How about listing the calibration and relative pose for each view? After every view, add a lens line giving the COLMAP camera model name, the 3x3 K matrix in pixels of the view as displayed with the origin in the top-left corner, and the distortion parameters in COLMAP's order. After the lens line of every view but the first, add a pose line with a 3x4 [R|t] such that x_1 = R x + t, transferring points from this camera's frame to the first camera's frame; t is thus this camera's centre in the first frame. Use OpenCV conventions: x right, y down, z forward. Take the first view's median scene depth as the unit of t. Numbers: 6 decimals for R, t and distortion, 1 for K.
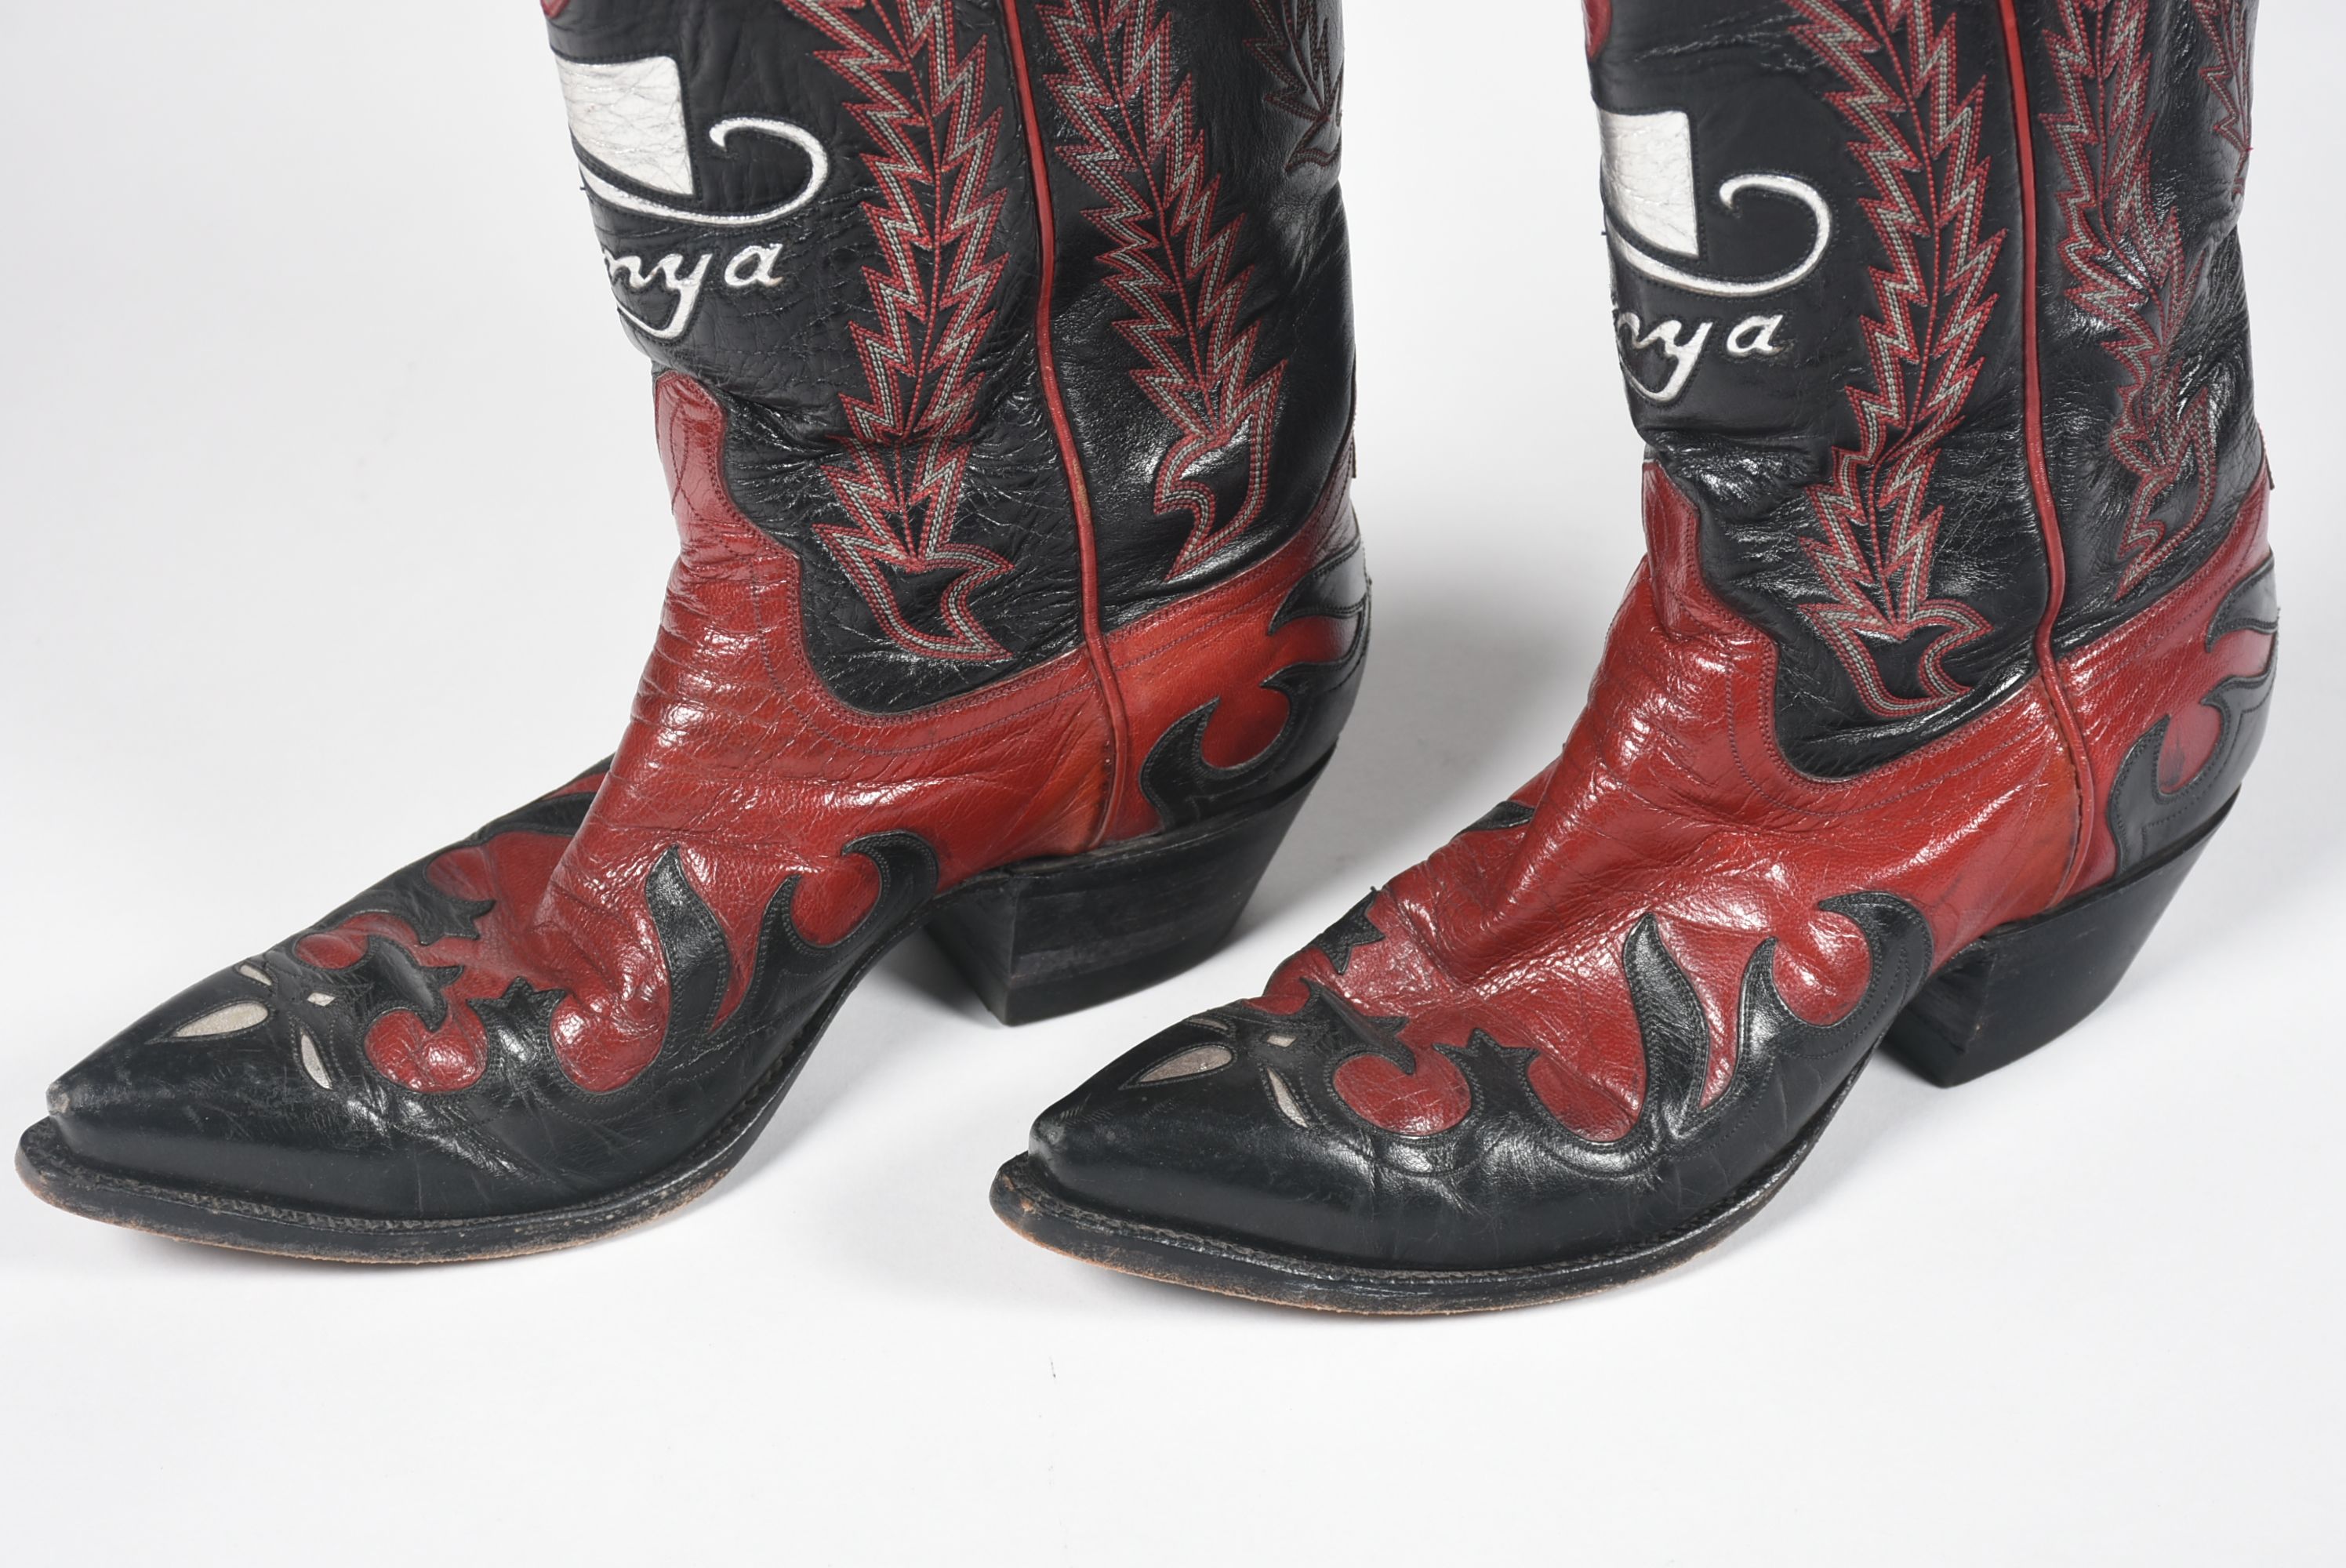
lens RADIAL K [[5722.9, 0, 1167.6], [0, 5722.9, 784.0], [0, 0, 1]] dist [0.004732, 0.000000]
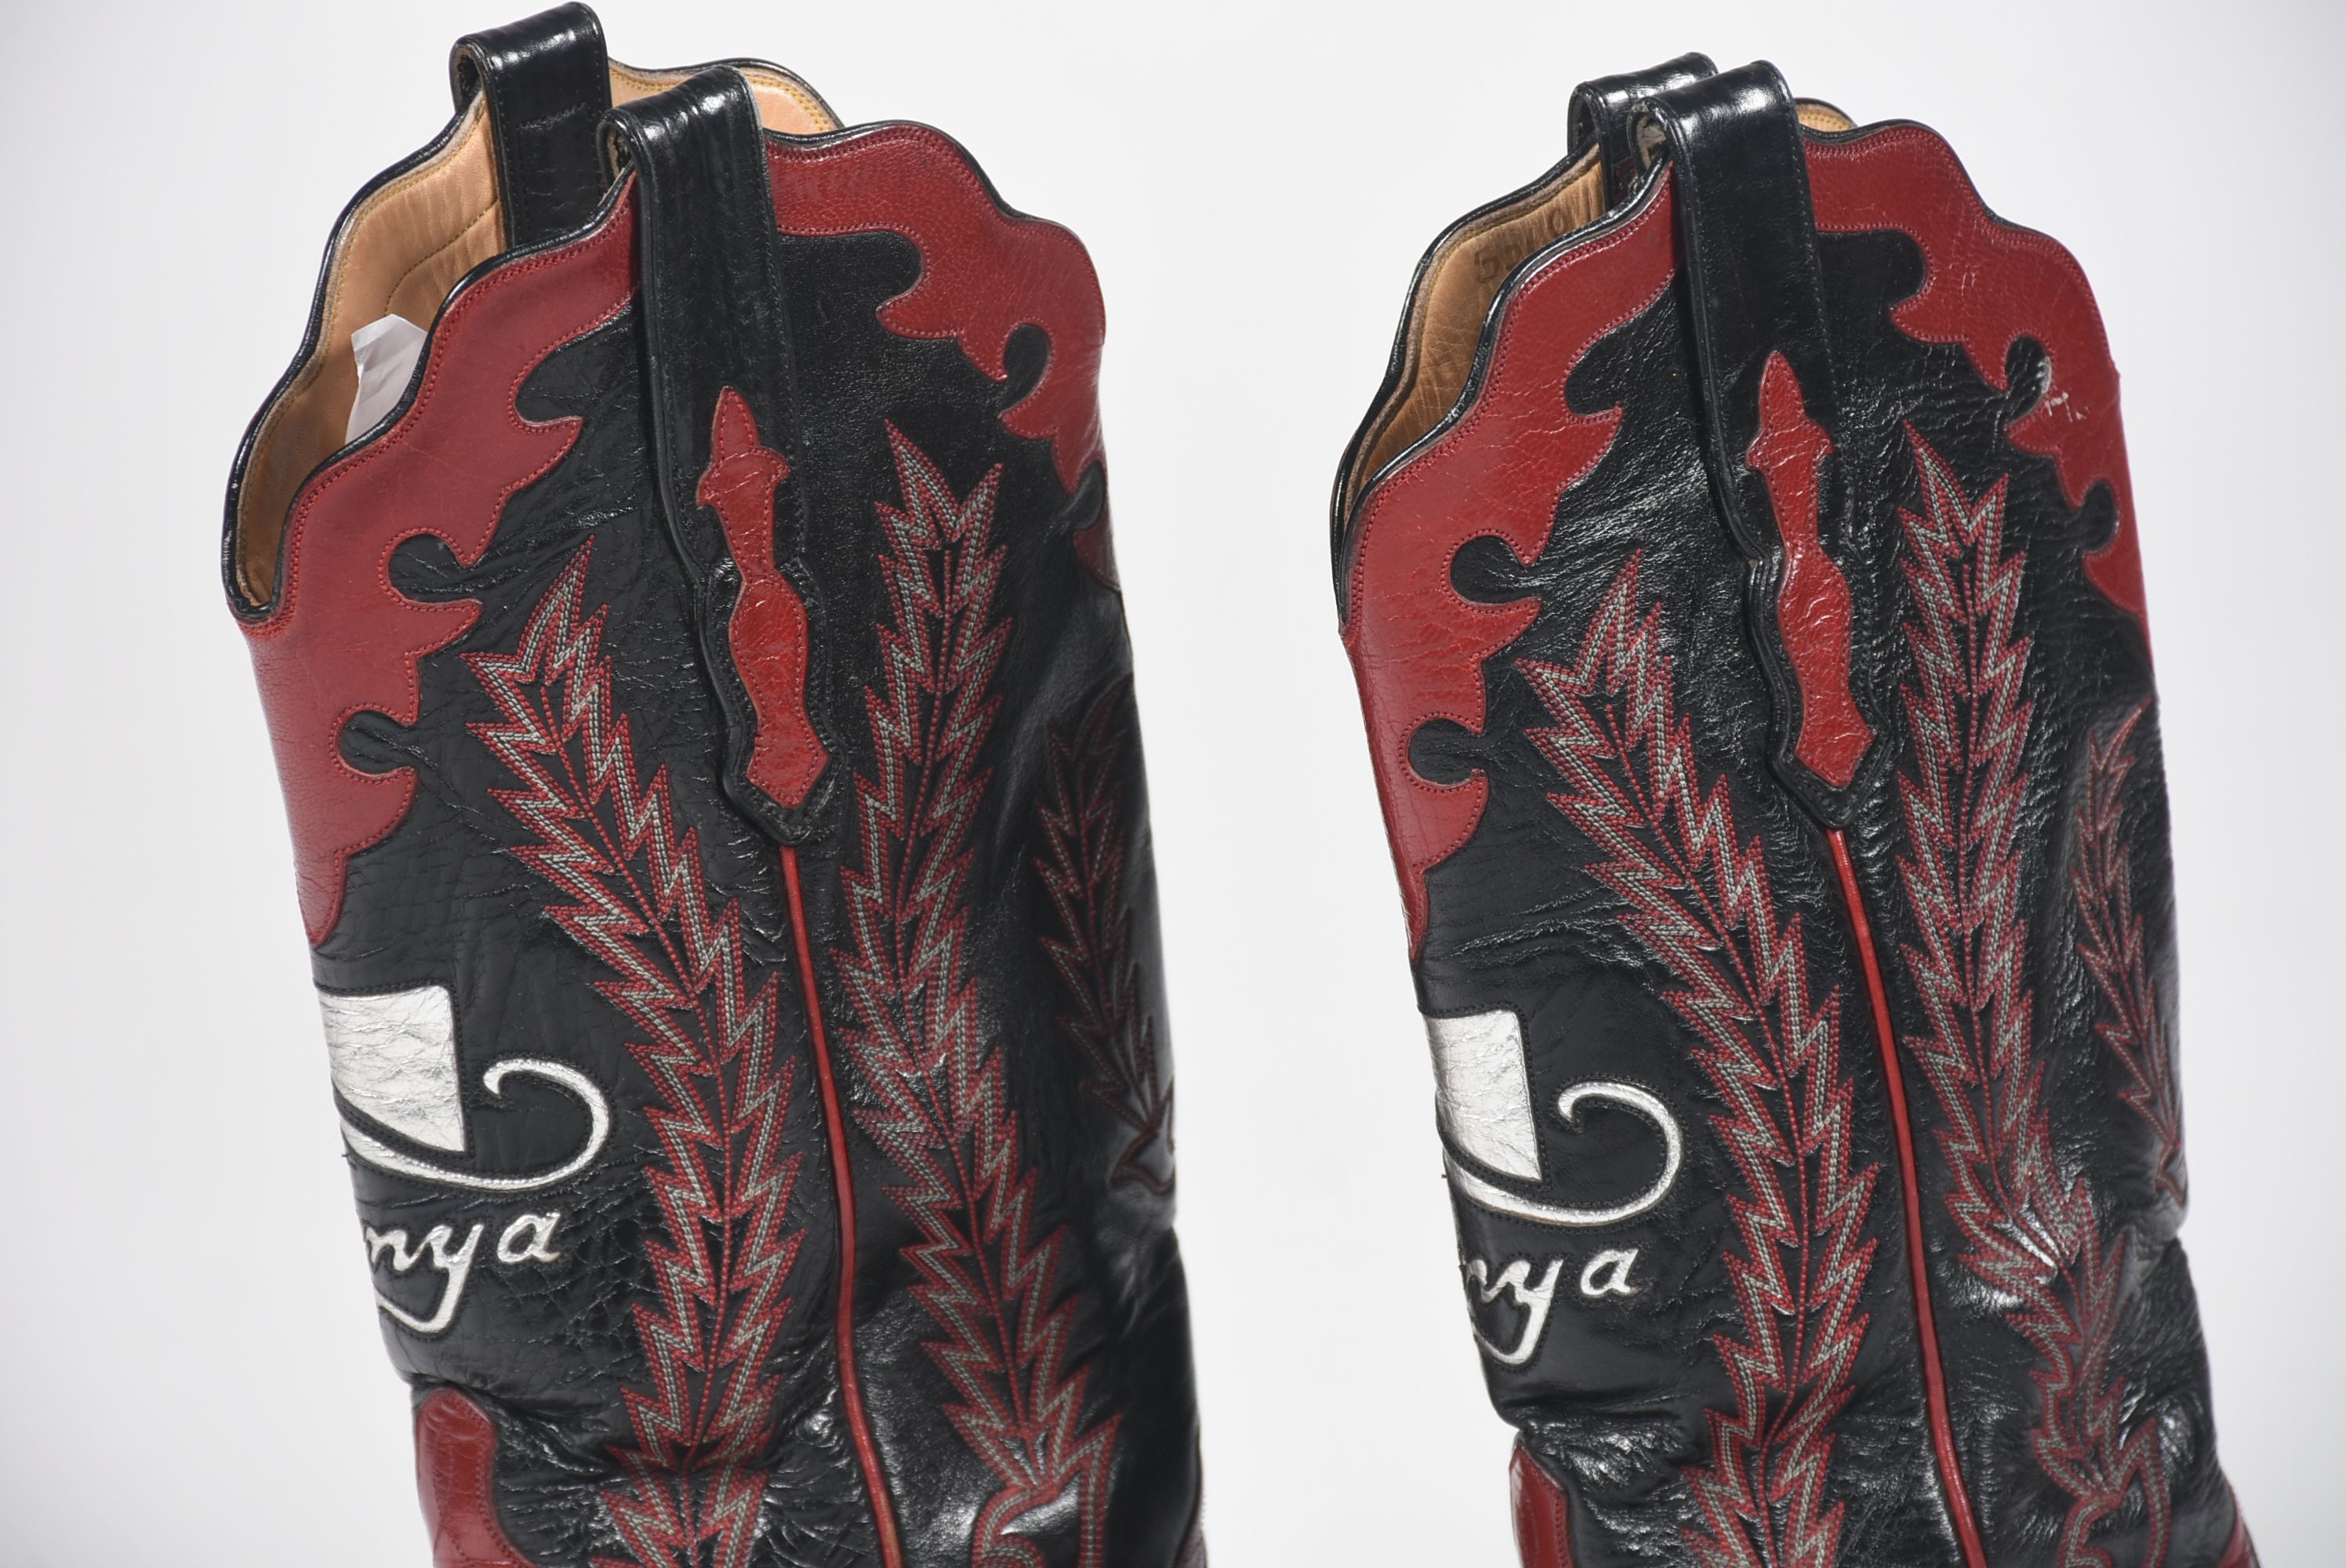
lens RADIAL K [[14186.3, 0, 1175.2], [0, 14186.3, 783.9], [0, 0, 1]] dist [0.602039, 0.000000]
pose [[0.999707, -0.023856, -0.004117, 0.043026], [0.020851, 0.934926, -0.354228, 0.652283], [0.012300, 0.354039, 0.935150, -1.164823]]
